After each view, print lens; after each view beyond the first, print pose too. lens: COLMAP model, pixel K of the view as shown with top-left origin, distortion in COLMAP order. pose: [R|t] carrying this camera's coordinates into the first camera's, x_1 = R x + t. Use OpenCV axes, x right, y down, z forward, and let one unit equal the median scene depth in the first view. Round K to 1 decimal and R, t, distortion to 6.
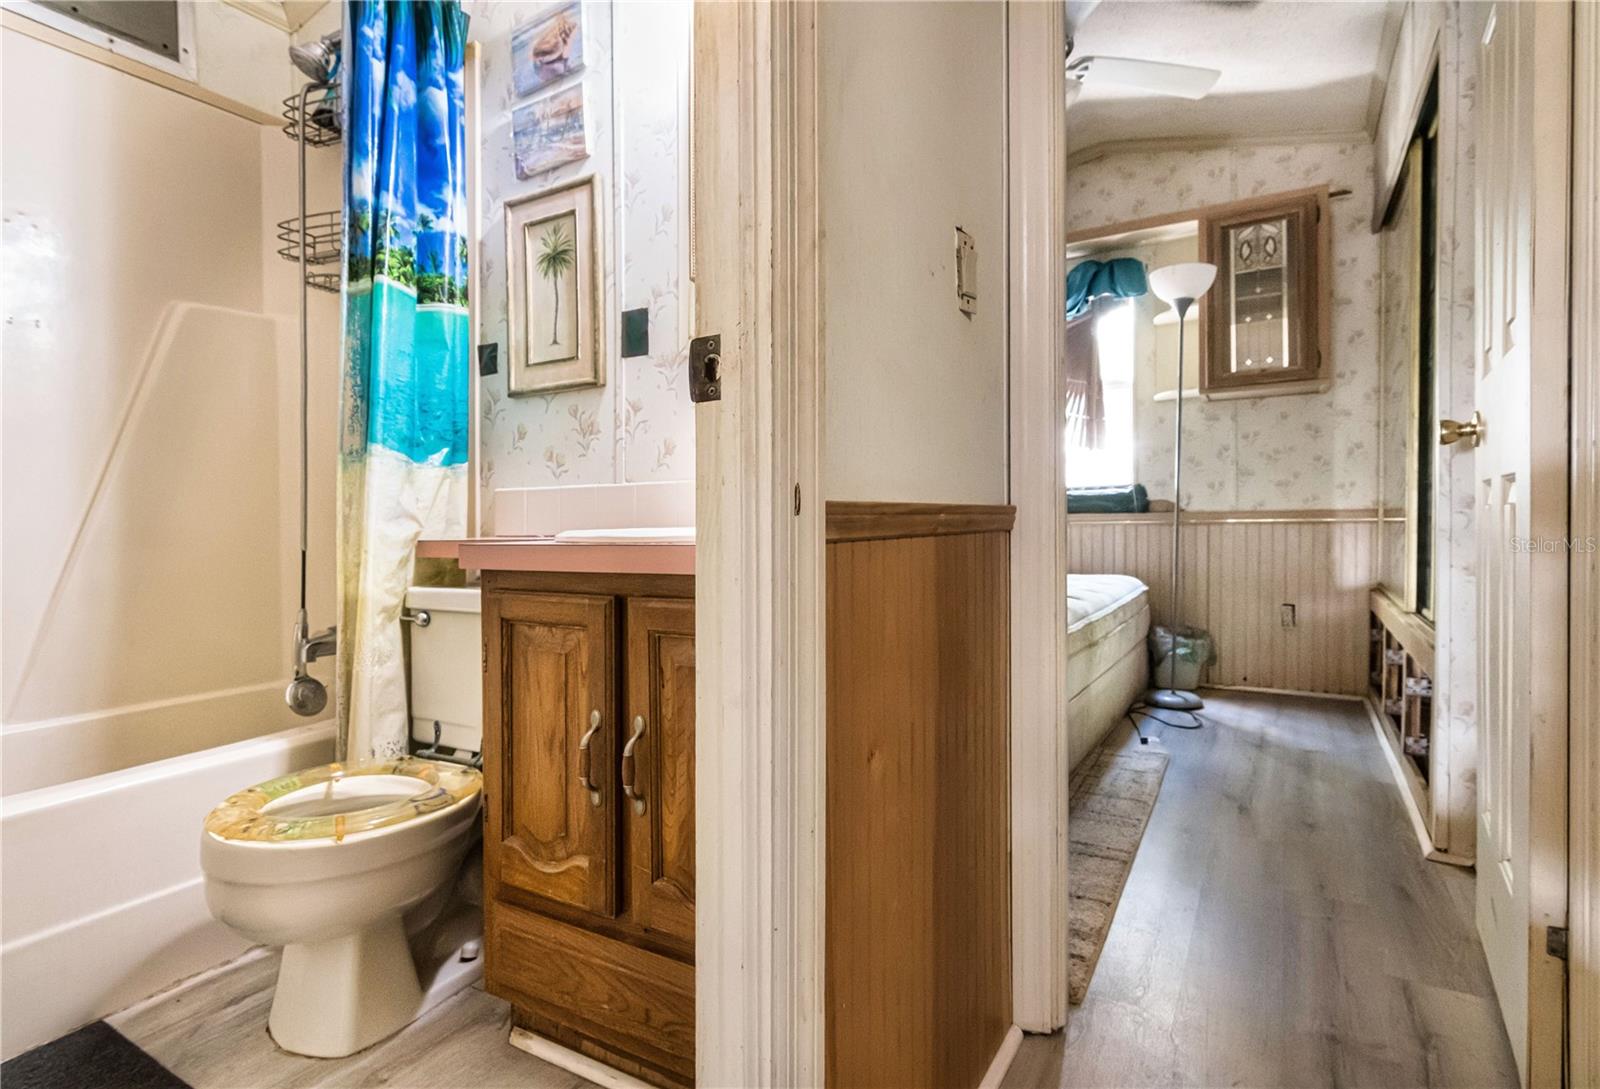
lens RADIAL K [[804.9, 0, 799.0], [0, 804.9, 546.9], [0, 0, 1]] dist [0.003384, -0.000533]
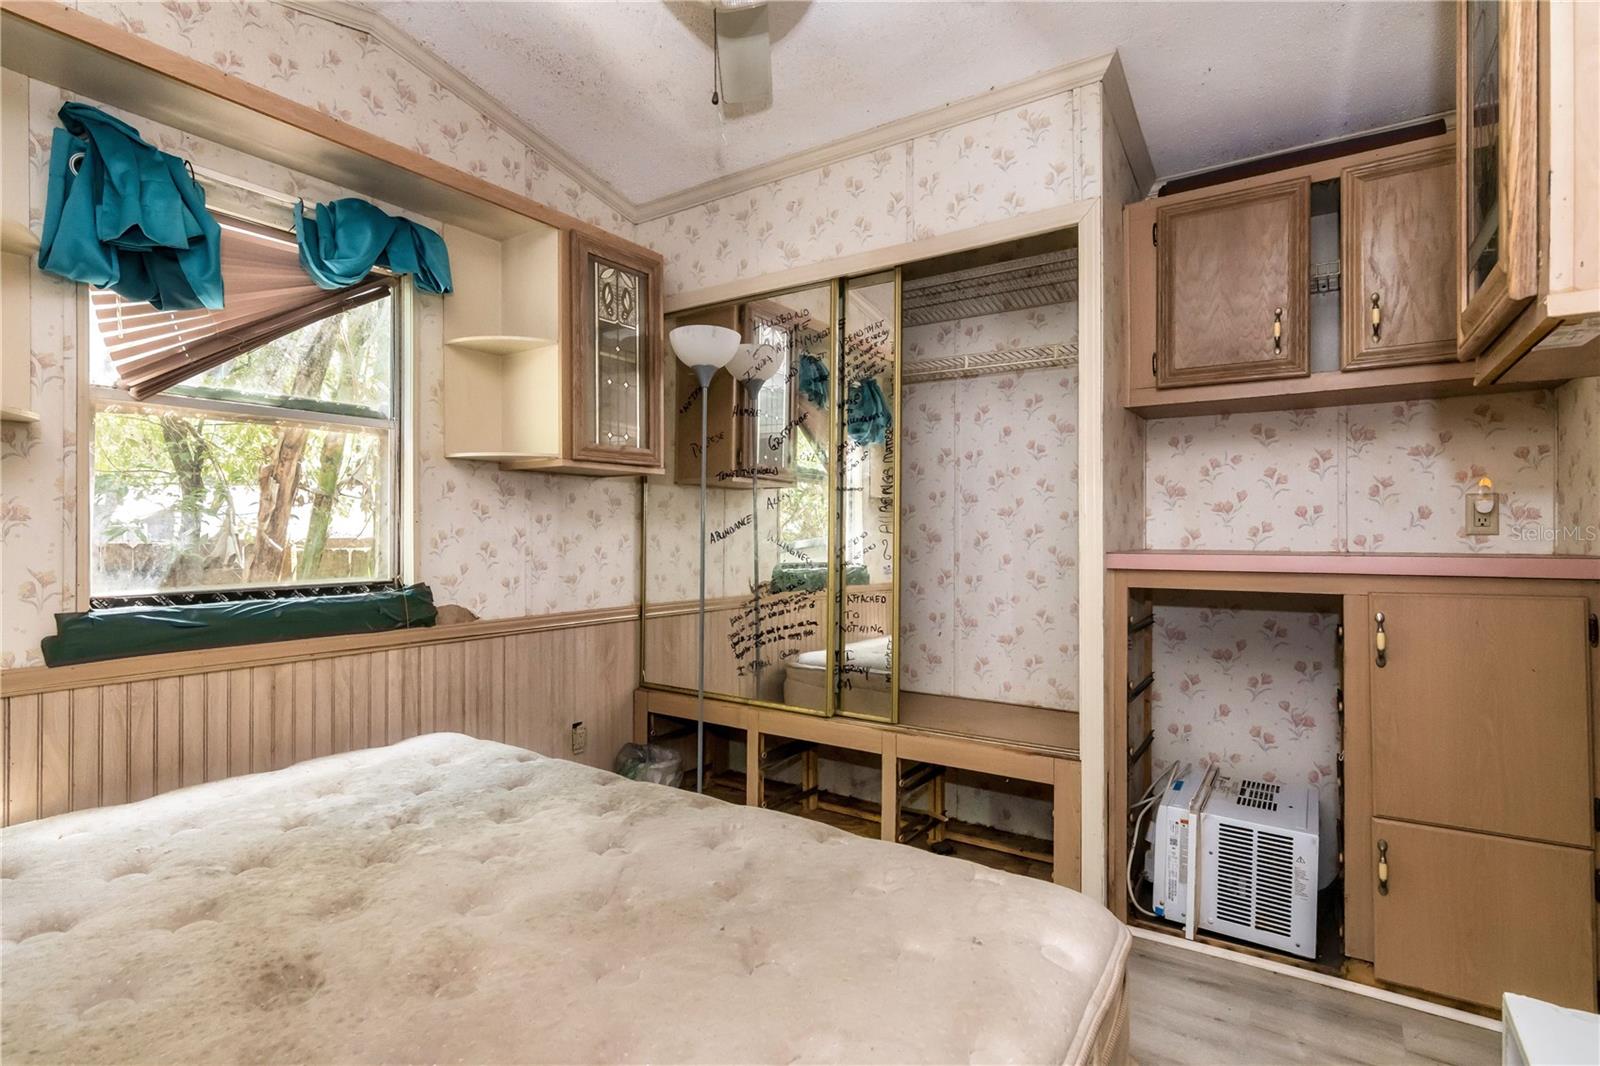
lens RADIAL K [[798.8, 0, 797.5], [0, 798.8, 531.2], [0, 0, 1]] dist [0.003412, 0.001819]
pose [[0.074341, 0.023127, 0.996965, -0.207102], [0.038520, 0.998918, -0.026044, -0.100473], [-0.996489, 0.040339, 0.073369, 0.725047]]
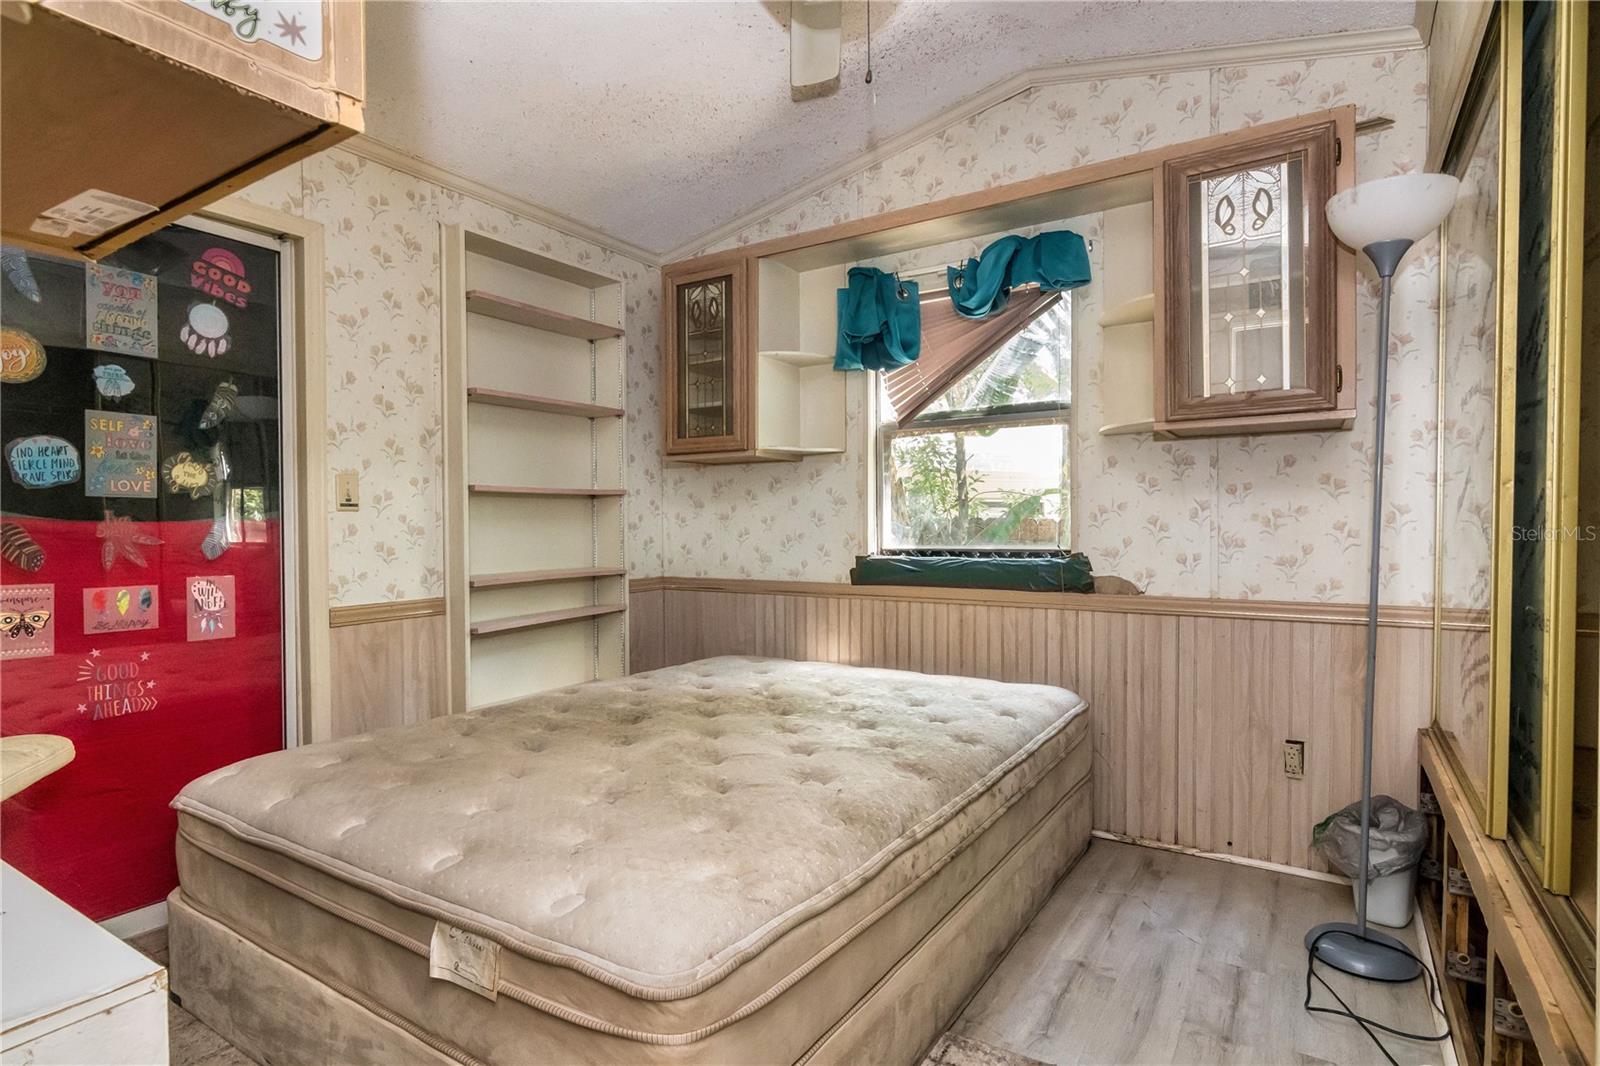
lens RADIAL K [[798.8, 0, 797.4], [0, 798.8, 538.6], [0, 0, 1]] dist [0.003412, 0.001819]
pose [[0.999011, 0.013695, -0.042306, 0.226942], [-0.014465, 0.999734, -0.017968, -0.082139], [0.042049, 0.018562, 0.998943, 0.324943]]
